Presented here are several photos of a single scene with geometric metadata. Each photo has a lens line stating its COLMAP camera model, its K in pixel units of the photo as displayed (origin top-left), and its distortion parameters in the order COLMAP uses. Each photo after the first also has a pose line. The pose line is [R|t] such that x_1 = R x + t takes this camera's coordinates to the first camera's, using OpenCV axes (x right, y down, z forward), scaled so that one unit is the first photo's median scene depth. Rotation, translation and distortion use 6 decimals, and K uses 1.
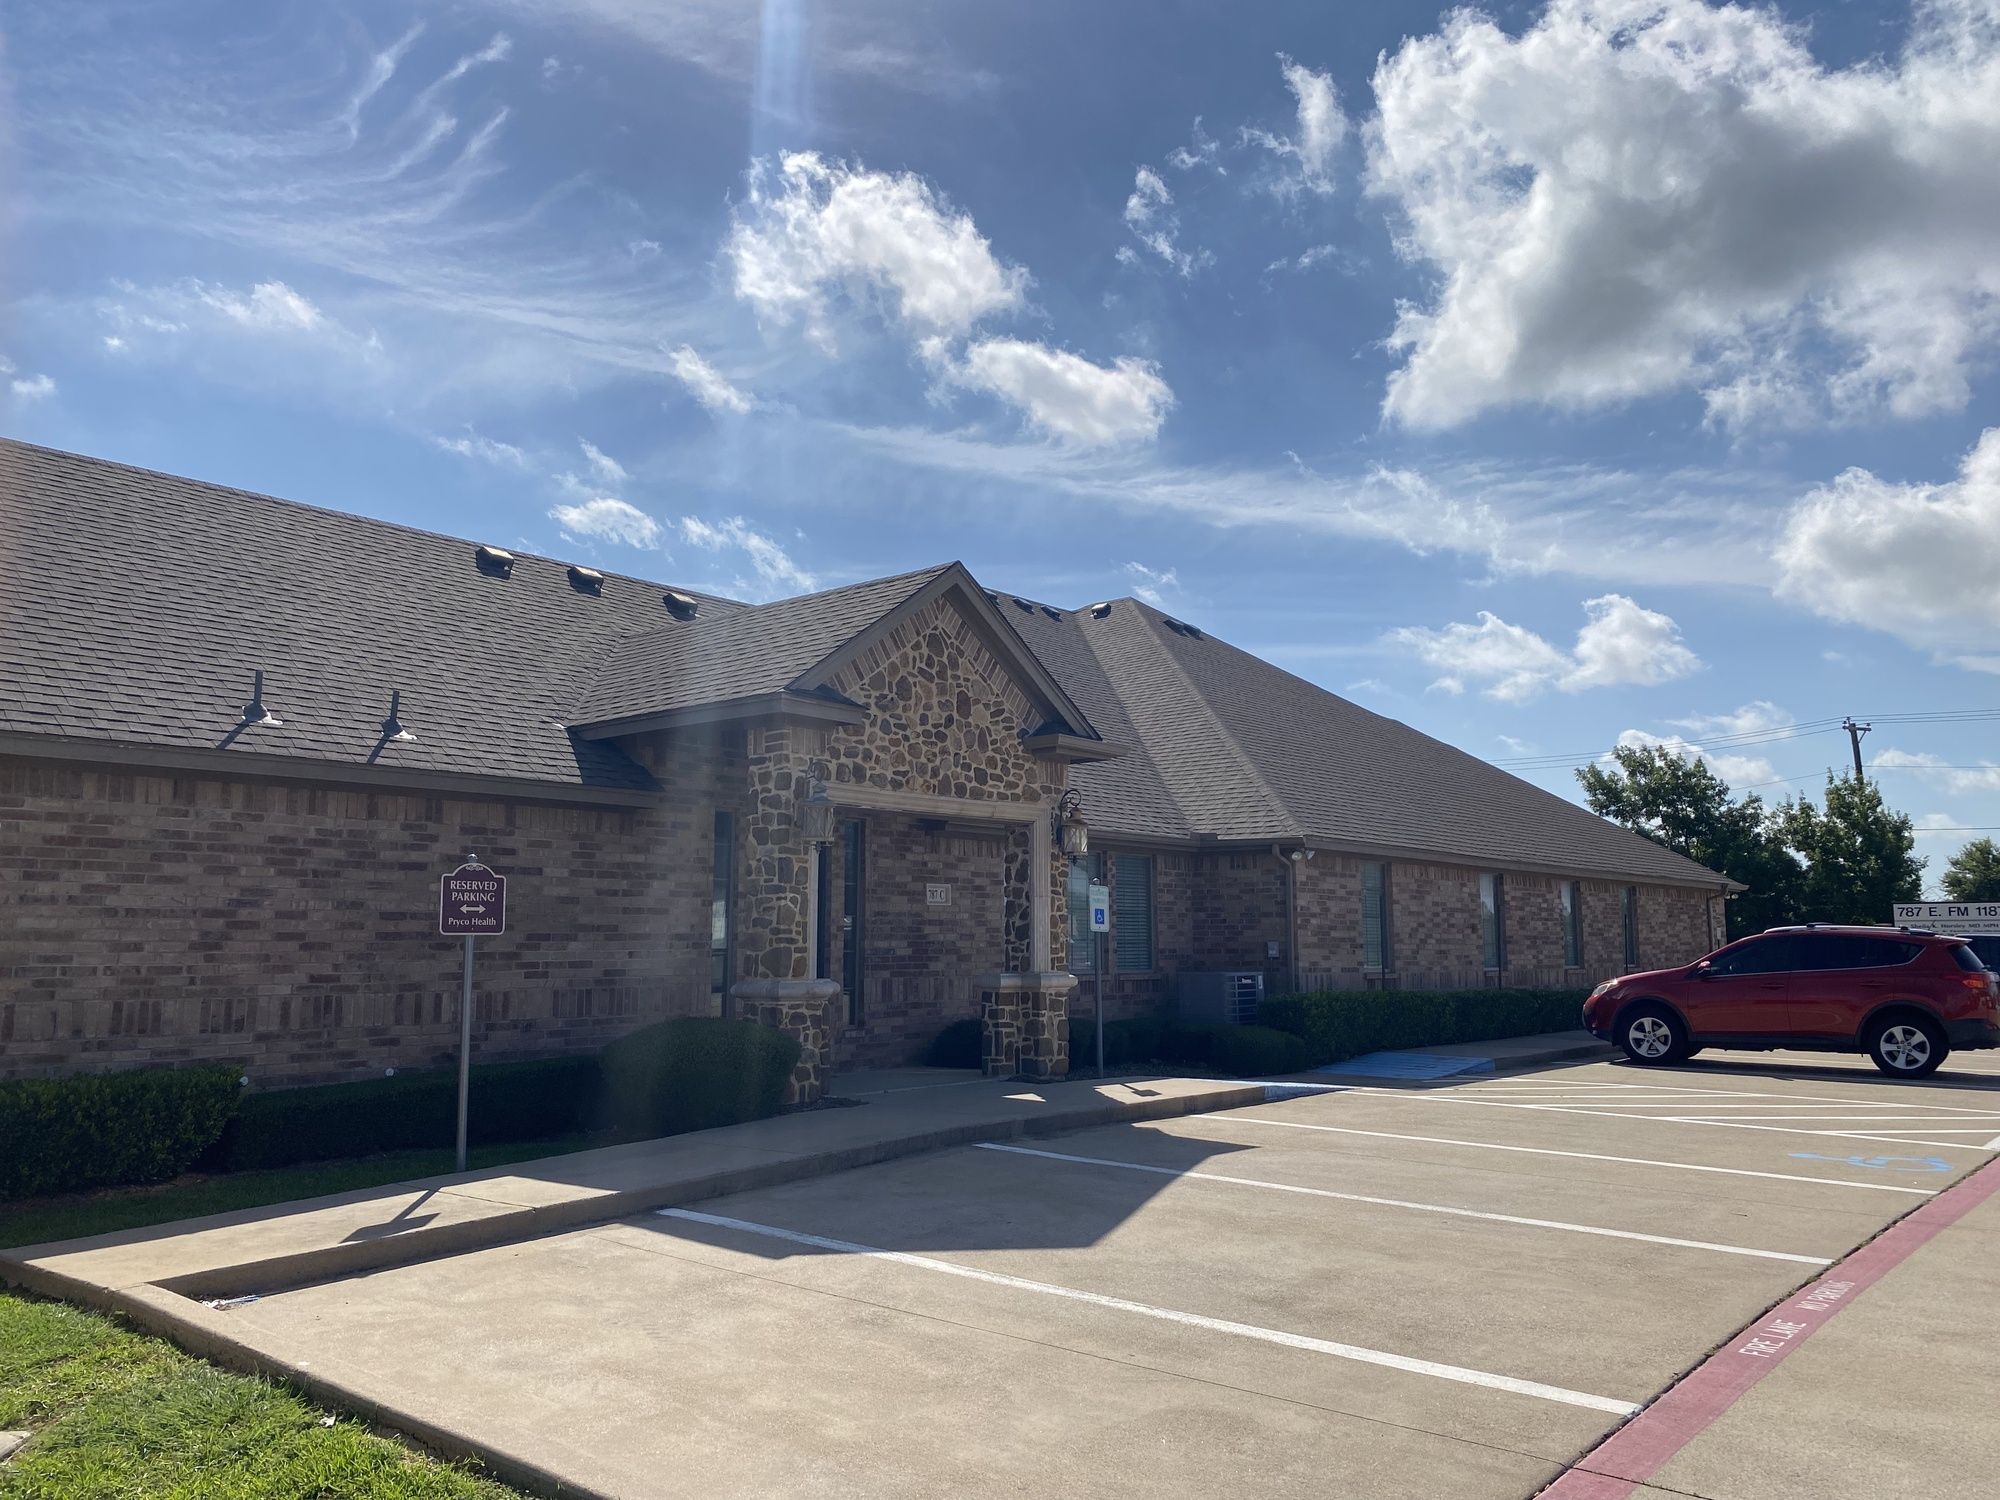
lens RADIAL K [[1510.2, 0, 993.2], [0, 1510.2, 741.0], [0, 0, 1]] dist [0.171384, -0.445022]
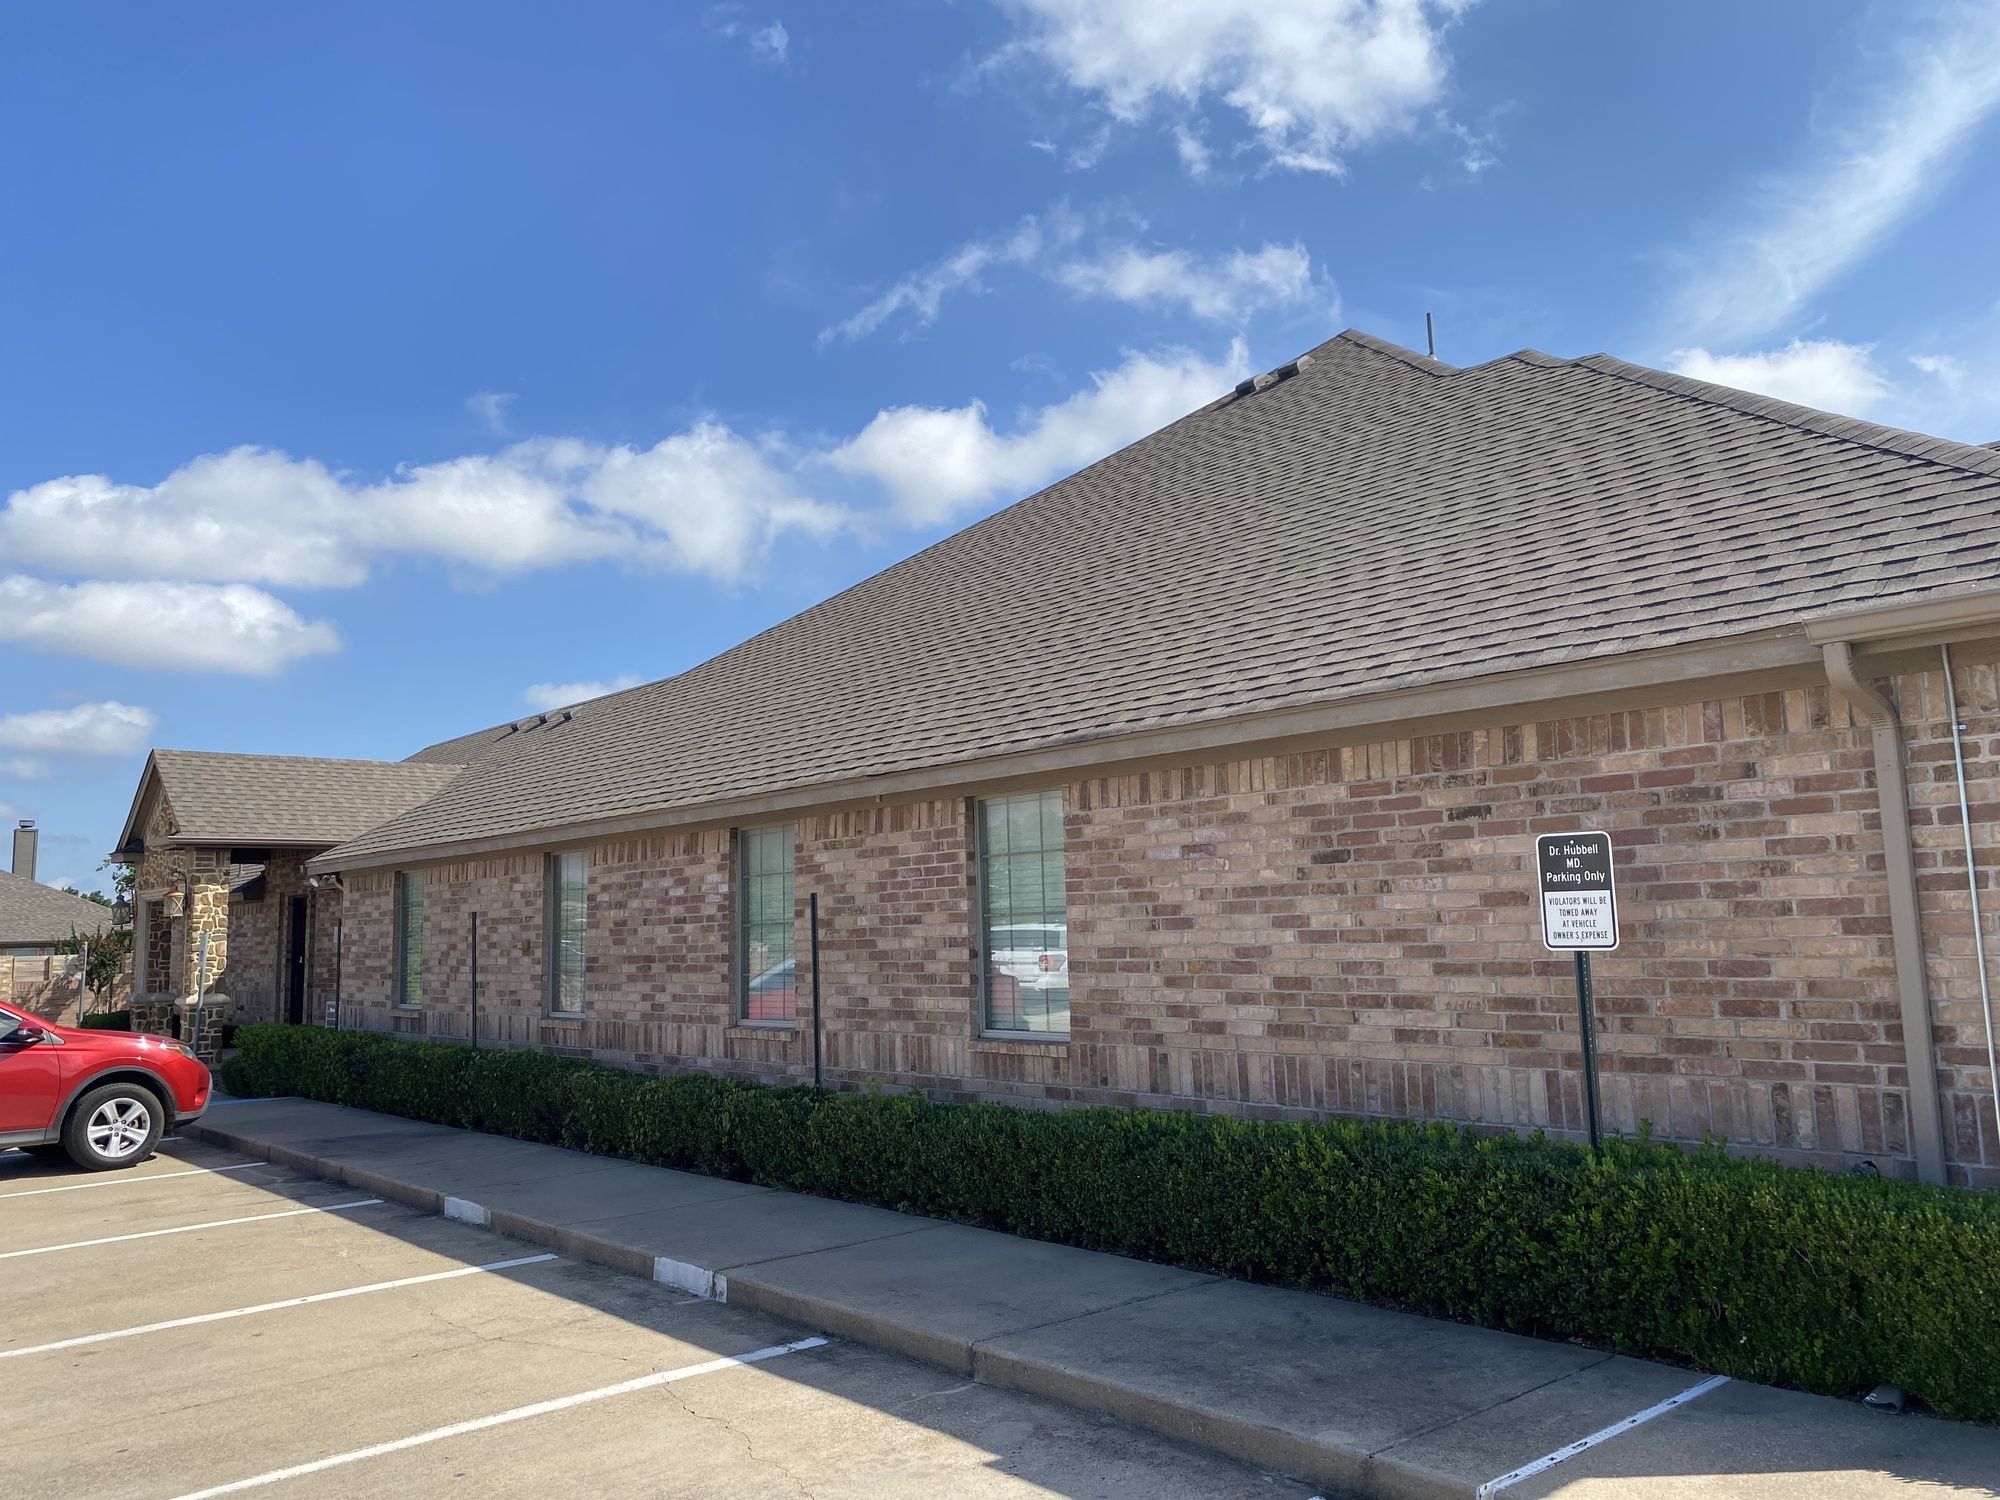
lens RADIAL K [[1510.2, 0, 993.2], [0, 1510.2, 741.0], [0, 0, 1]] dist [0.171384, -0.445022]
pose [[-0.156317, -0.115231, -0.980962, 0.958590], [0.161337, 0.976853, -0.140457, 0.168007], [0.974441, -0.180221, -0.134107, 1.361260]]
